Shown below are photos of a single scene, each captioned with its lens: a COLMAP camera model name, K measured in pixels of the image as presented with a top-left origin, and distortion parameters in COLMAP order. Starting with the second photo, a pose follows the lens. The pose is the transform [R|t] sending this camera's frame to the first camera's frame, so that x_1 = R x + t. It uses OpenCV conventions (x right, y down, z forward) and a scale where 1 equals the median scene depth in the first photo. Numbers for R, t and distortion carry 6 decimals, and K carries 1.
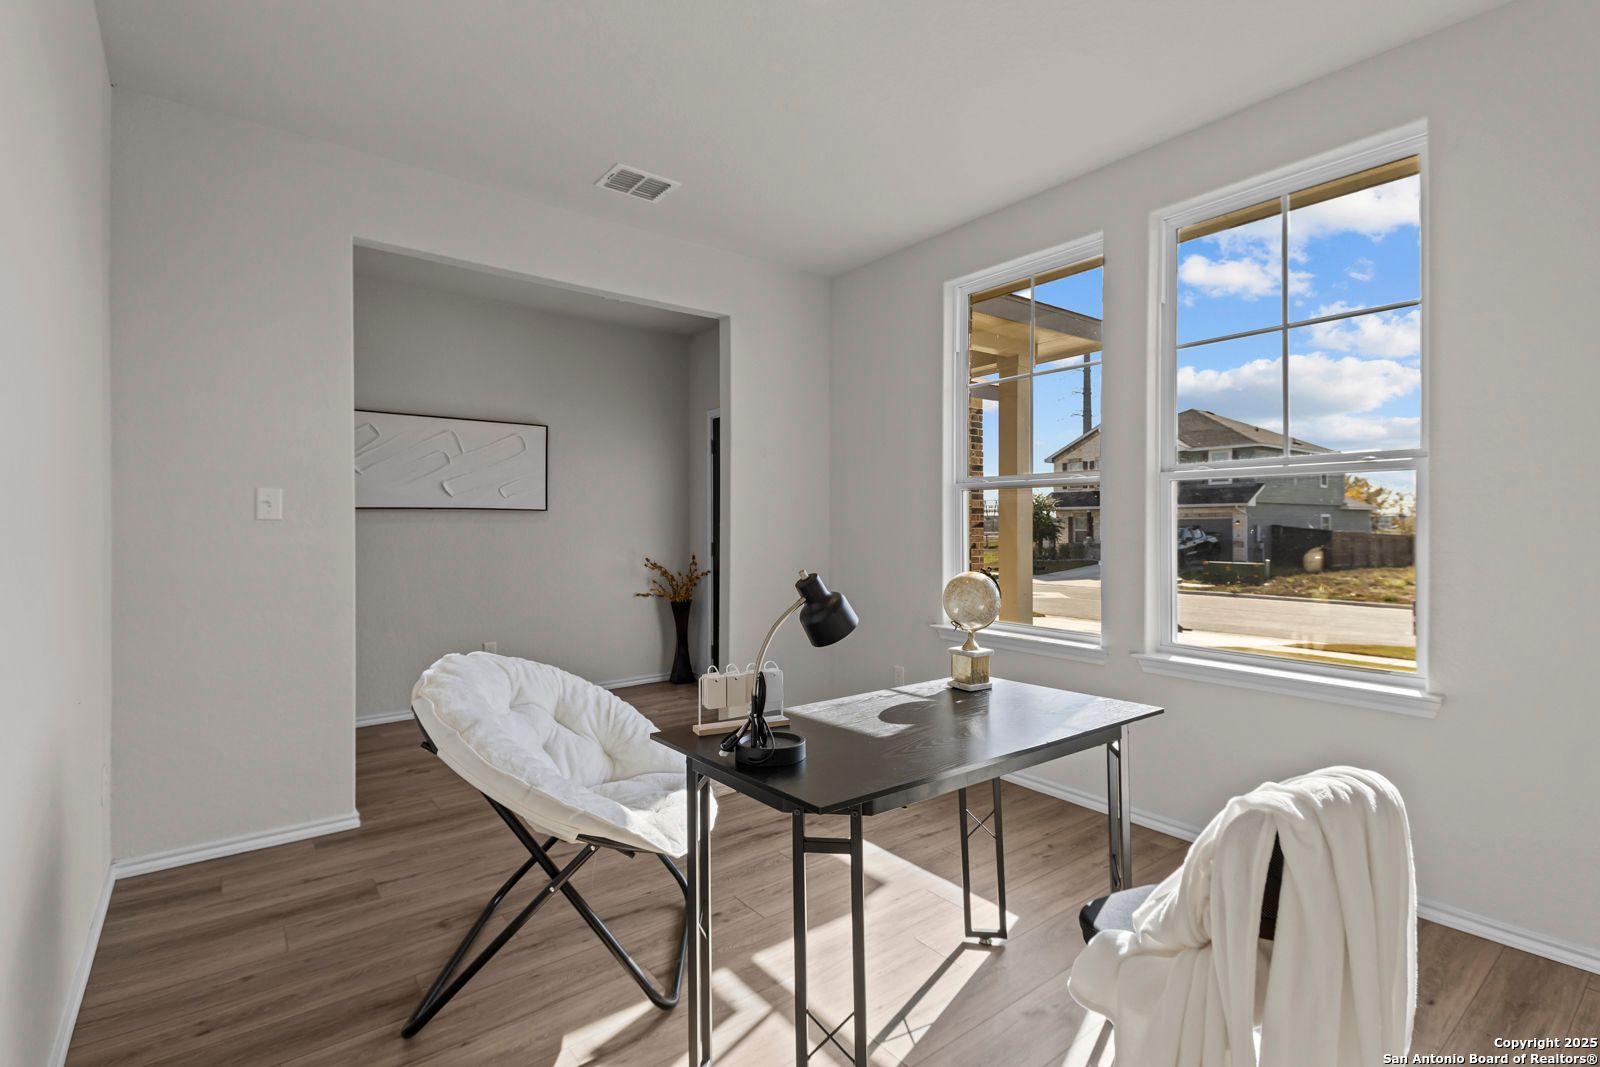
lens RADIAL K [[736.7, 0, 800.0], [0, 736.7, 533.5], [0, 0, 1]] dist [0.015444, -0.001021]
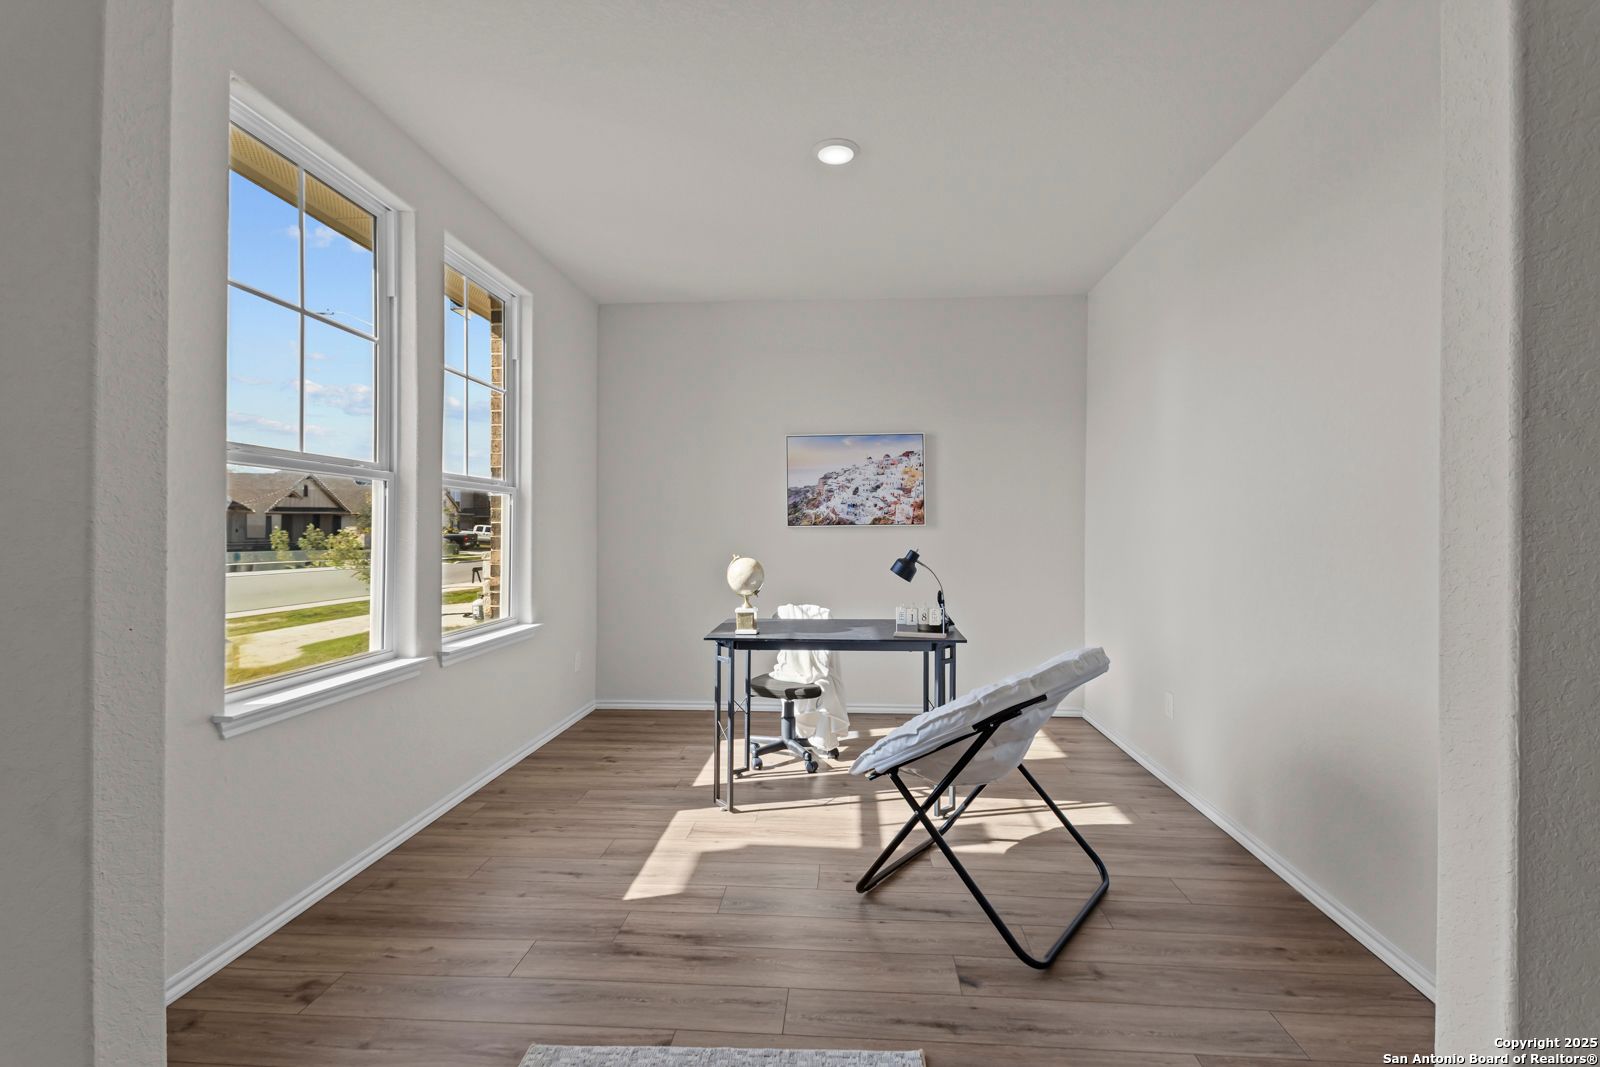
lens RADIAL K [[736.7, 0, 800.0], [0, 736.7, 533.5], [0, 0, 1]] dist [0.015444, -0.001021]
pose [[-0.743993, -0.001243, 0.668186, -0.836387], [0.007924, 0.999912, 0.010684, -0.015921], [-0.668140, 0.013244, -0.743918, 1.958138]]
